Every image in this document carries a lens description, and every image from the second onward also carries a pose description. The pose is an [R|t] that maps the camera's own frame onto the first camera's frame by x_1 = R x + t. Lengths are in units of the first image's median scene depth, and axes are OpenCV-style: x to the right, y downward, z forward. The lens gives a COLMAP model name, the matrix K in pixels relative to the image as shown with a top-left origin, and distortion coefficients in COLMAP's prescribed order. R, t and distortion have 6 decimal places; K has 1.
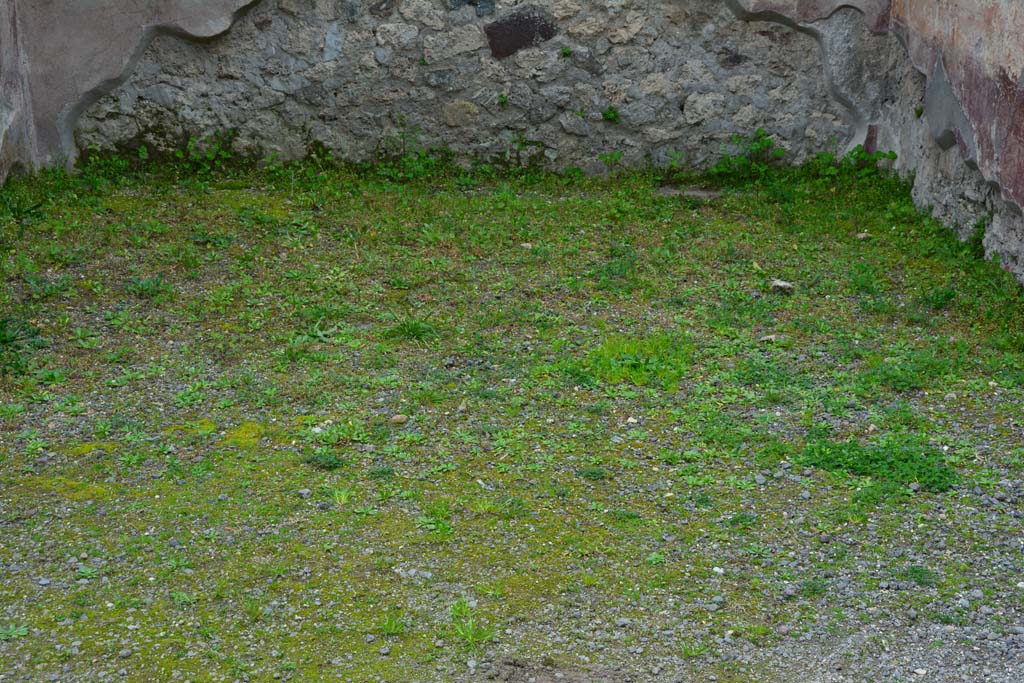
lens RADIAL K [[1693.8, 0, 512.0], [0, 1693.8, 341.5], [0, 0, 1]] dist [0.244265, 0.276451]
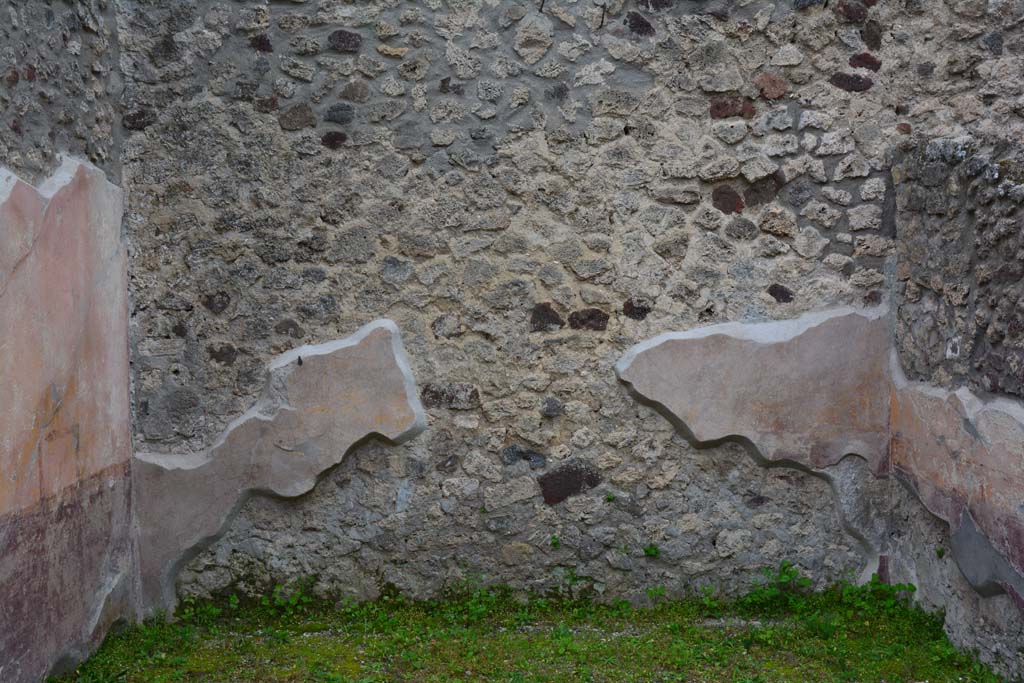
lens RADIAL K [[1089.9, 0, 512.0], [0, 1089.9, 341.5], [0, 0, 1]] dist [0.001229, 0.004120]
pose [[0.999626, -0.026556, -0.006509, -0.025691], [0.024020, 0.966641, -0.255008, -0.086974], [0.013064, 0.254756, 0.966917, 0.275940]]
